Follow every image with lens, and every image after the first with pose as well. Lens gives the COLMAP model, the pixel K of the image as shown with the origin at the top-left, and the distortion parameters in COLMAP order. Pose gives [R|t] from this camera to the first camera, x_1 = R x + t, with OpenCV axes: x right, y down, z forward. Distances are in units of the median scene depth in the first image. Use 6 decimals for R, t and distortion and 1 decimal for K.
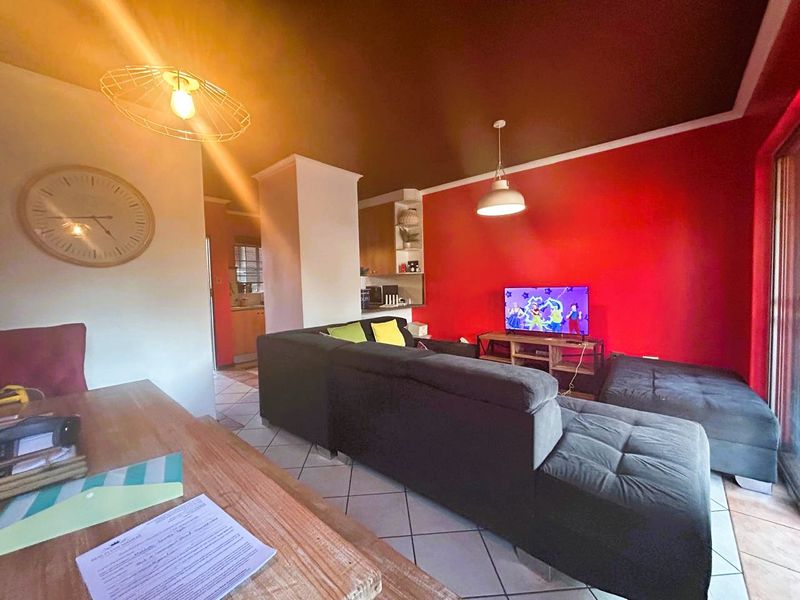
lens RADIAL K [[319.7, 0, 399.7], [0, 319.7, 302.1], [0, 0, 1]] dist [-0.000279, -0.000092]
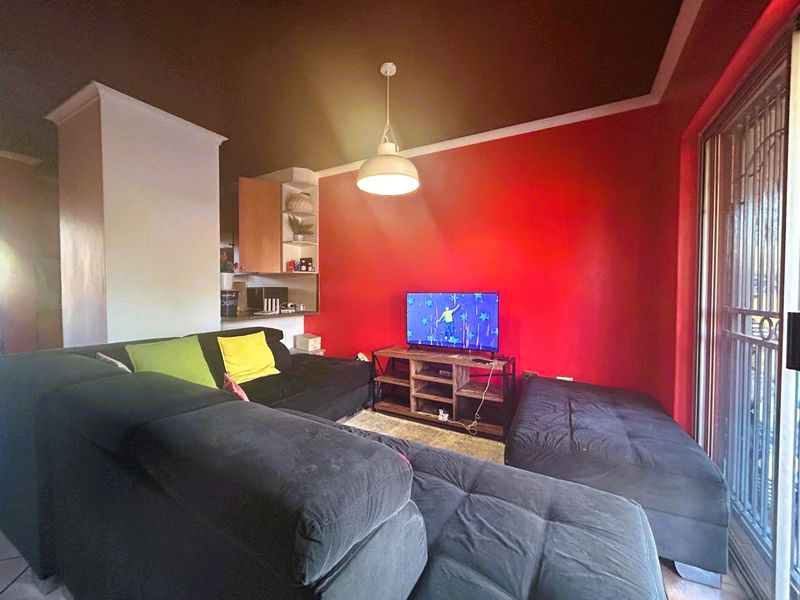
lens RADIAL K [[319.7, 0, 398.5], [0, 319.7, 302.9], [0, 0, 1]] dist [-0.000279, -0.000092]
pose [[0.979894, 0.021701, 0.198333, 0.166862], [-0.017556, 0.999590, -0.022634, 0.000077], [-0.198743, 0.018697, 0.979873, 0.232824]]
